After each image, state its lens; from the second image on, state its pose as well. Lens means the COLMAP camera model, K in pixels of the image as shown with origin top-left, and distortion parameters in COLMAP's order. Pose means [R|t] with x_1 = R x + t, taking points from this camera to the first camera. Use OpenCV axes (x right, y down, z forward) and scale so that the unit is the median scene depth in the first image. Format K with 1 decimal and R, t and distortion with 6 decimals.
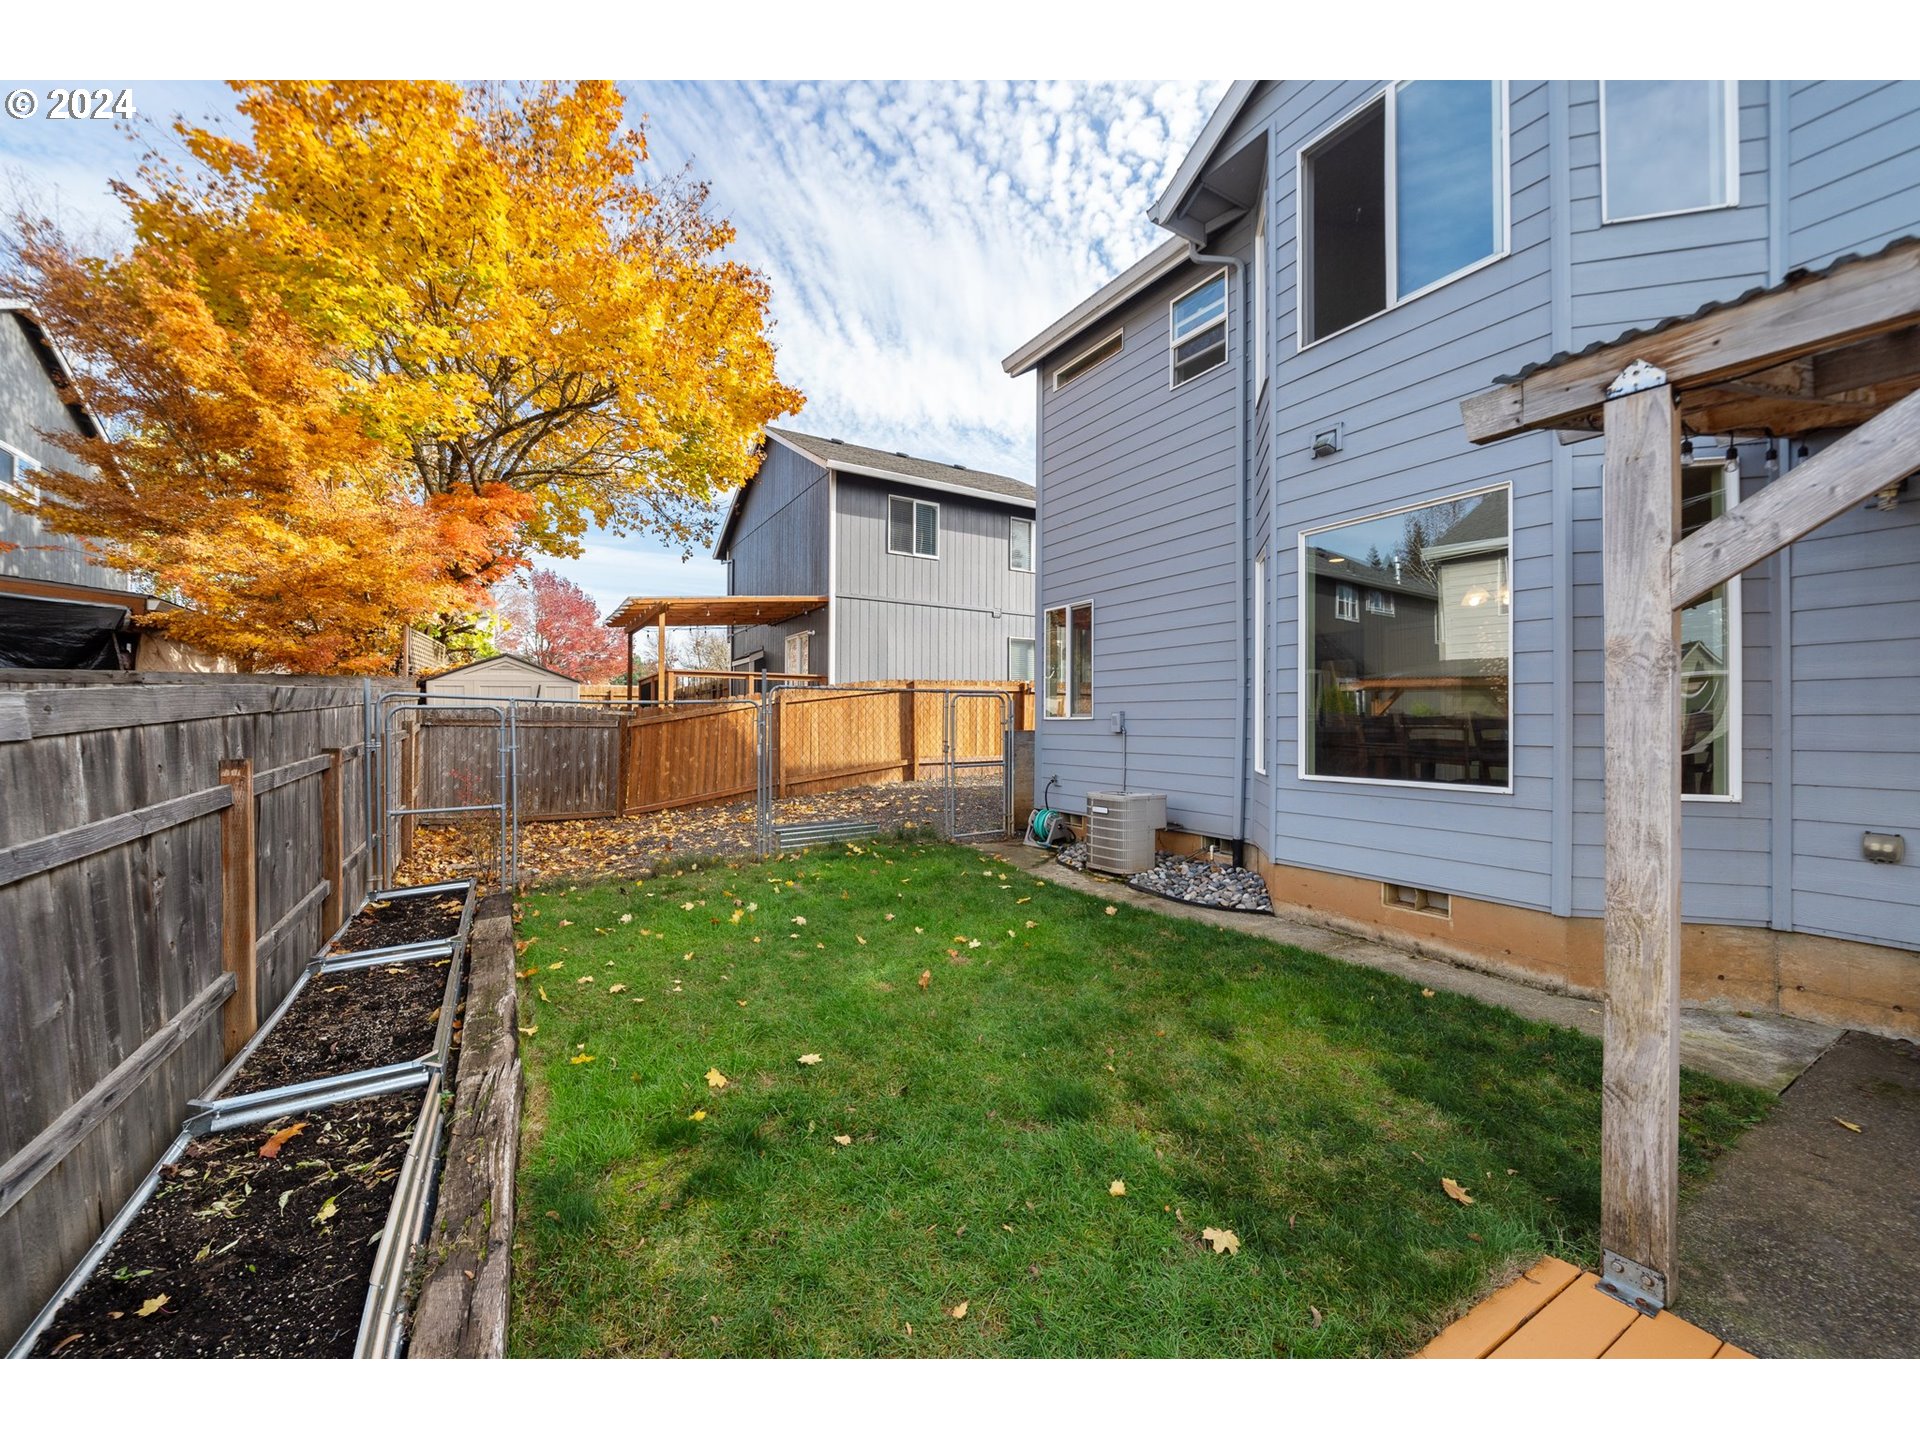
lens RADIAL K [[745.7, 0, 960.0], [0, 745.7, 720.0], [0, 0, 1]] dist [-0.000311, 0.000009]
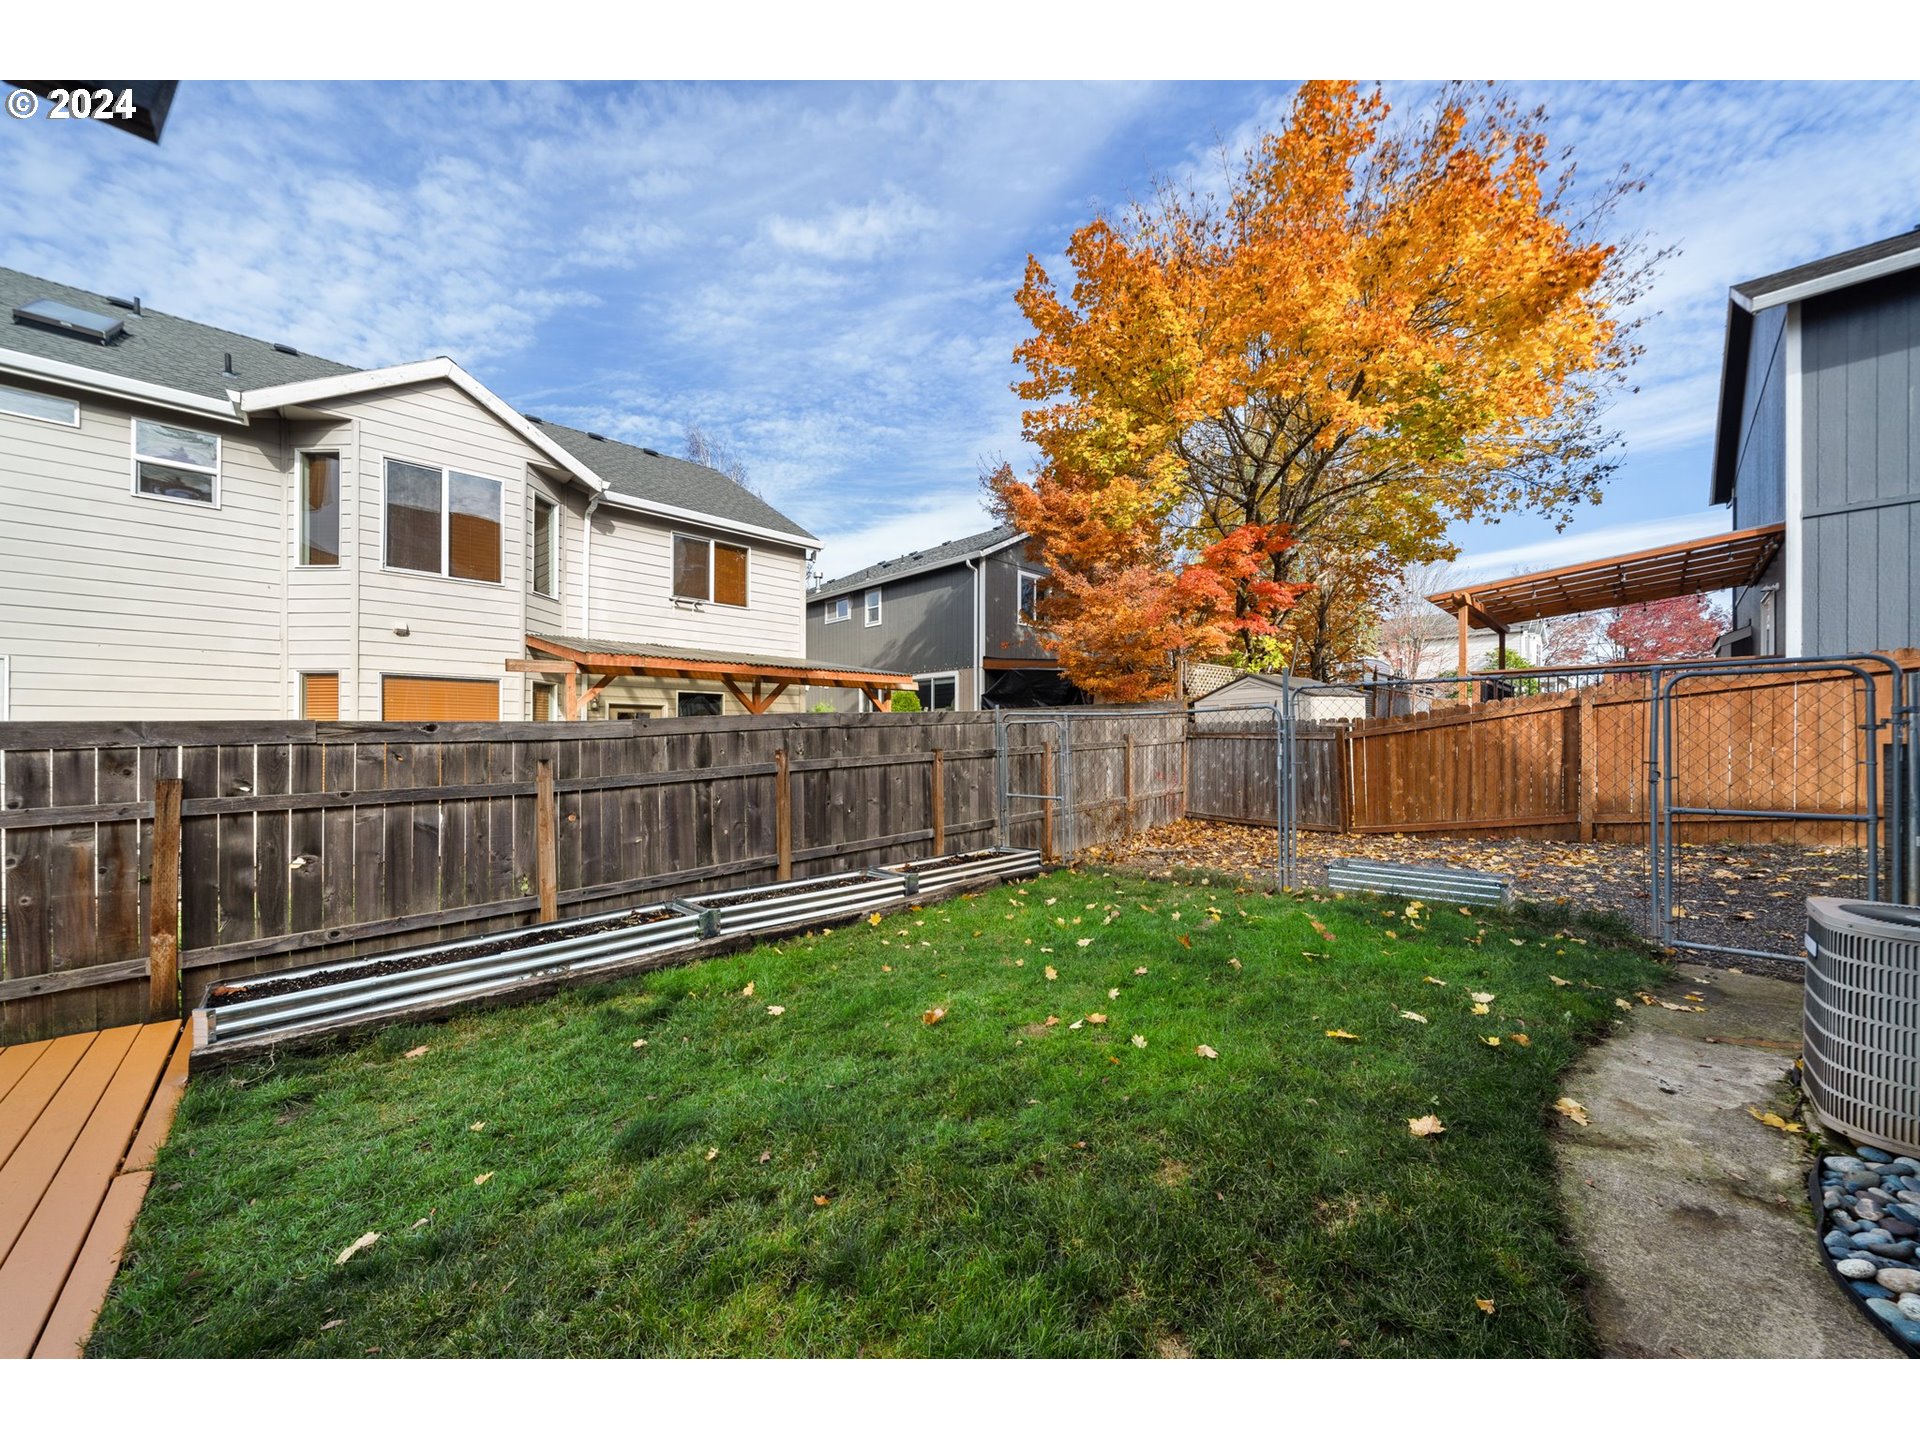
lens RADIAL K [[674.9, 0, 954.3], [0, 674.9, 741.6], [0, 0, 1]] dist [-0.001758, -0.000131]
pose [[0.217210, 0.001629, -0.976123, 0.307413], [0.003972, 0.999989, 0.002553, 0.009099], [0.976117, -0.004432, 0.217201, 0.361436]]
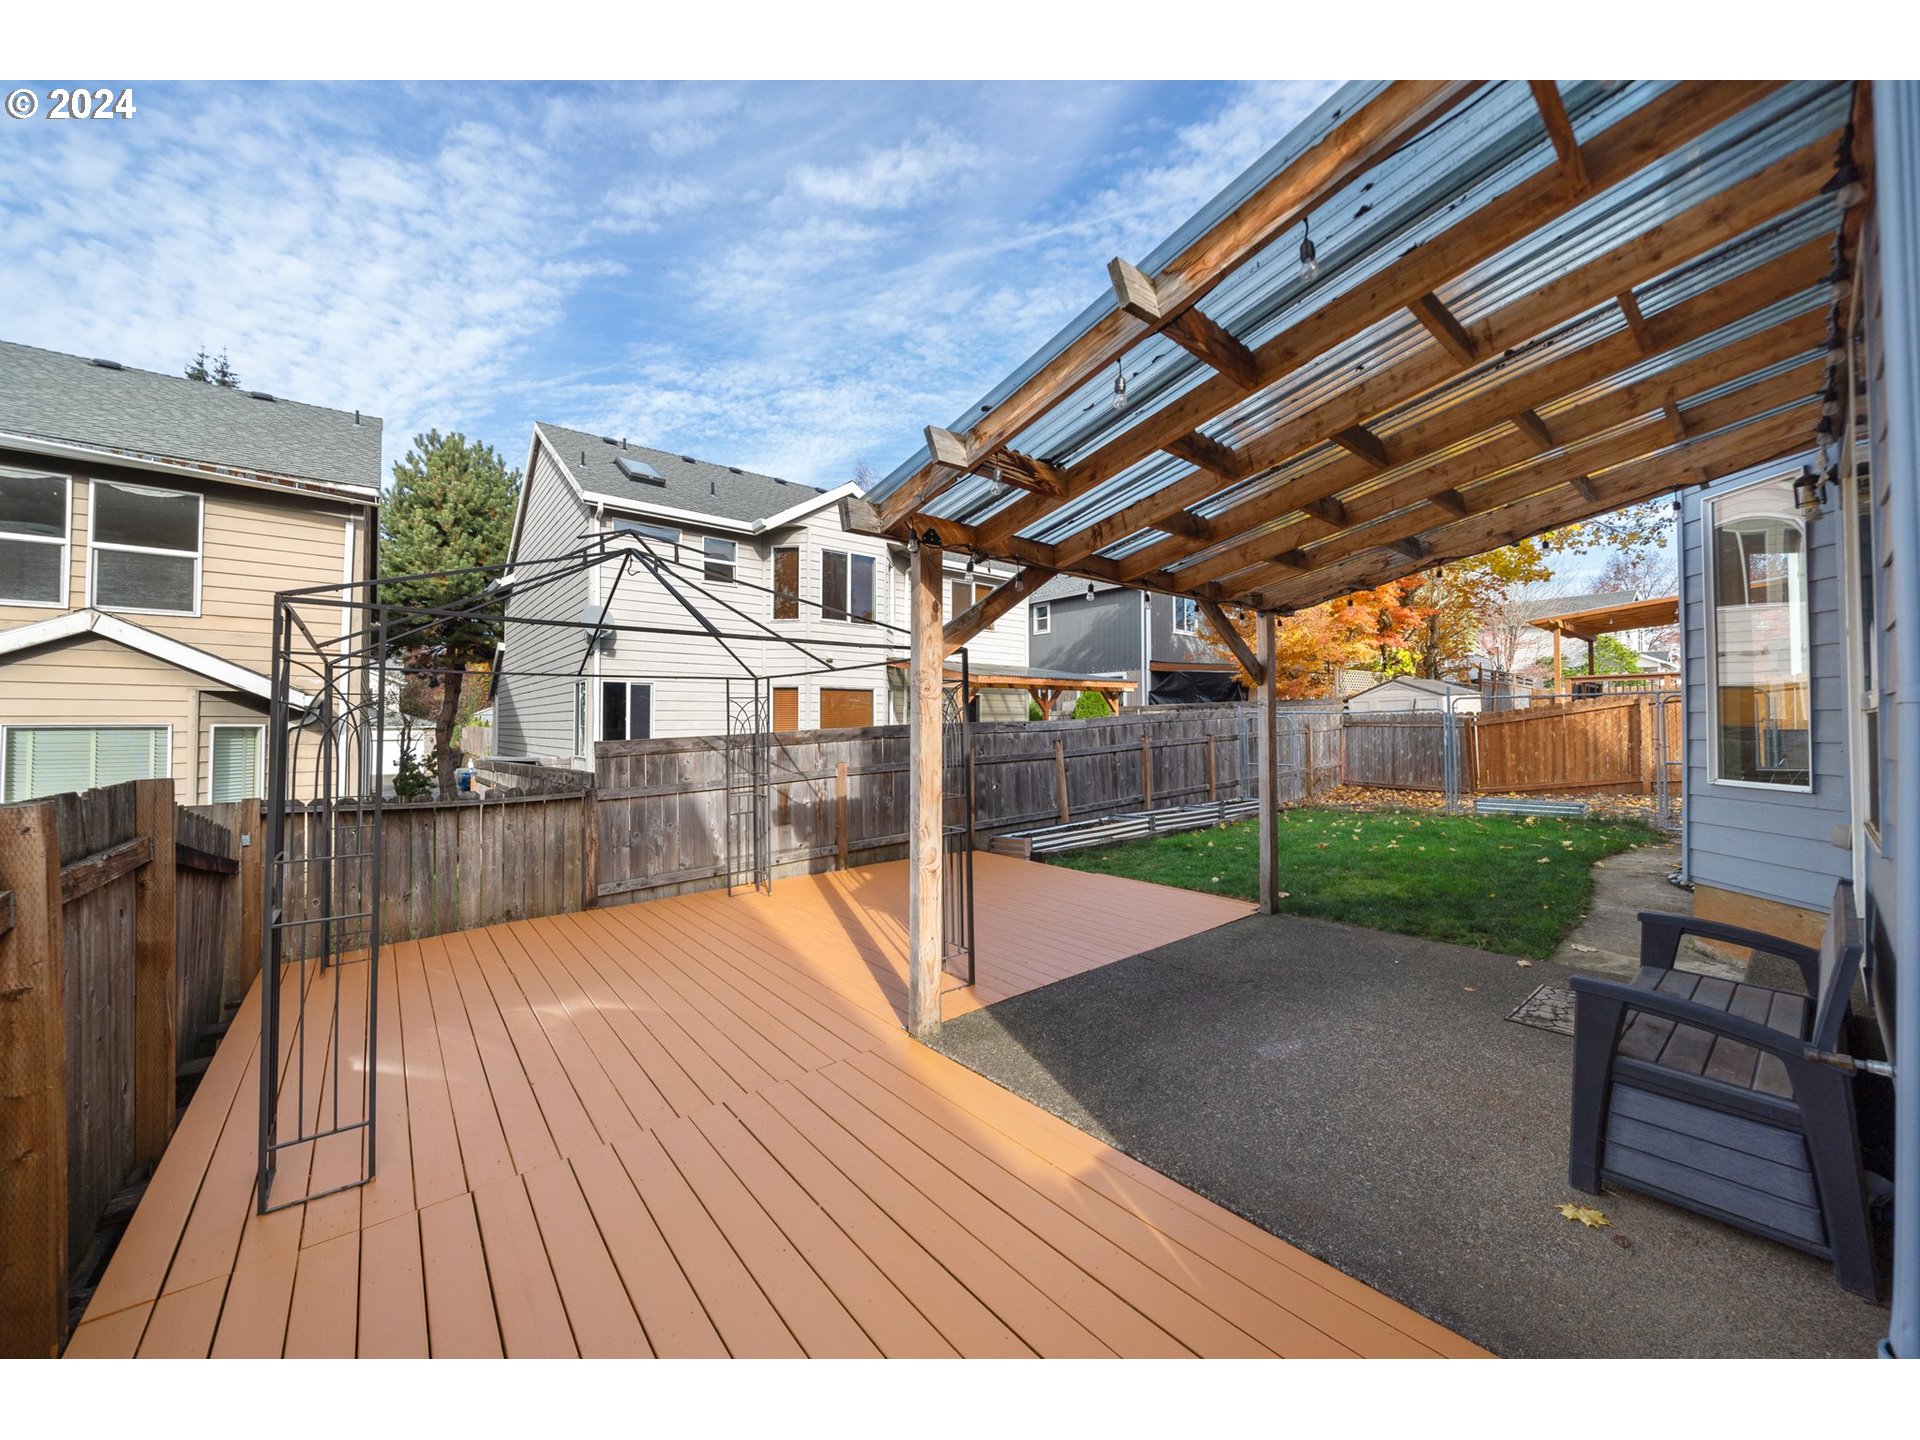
lens RADIAL K [[699.2, 0, 954.4], [0, 699.2, 711.9], [0, 0, 1]] dist [0.000927, 0.000052]
pose [[0.147527, -0.023294, -0.988784, 0.736430], [0.008412, 0.999716, -0.022296, 0.003177], [0.989022, -0.005028, 0.147682, -0.127841]]
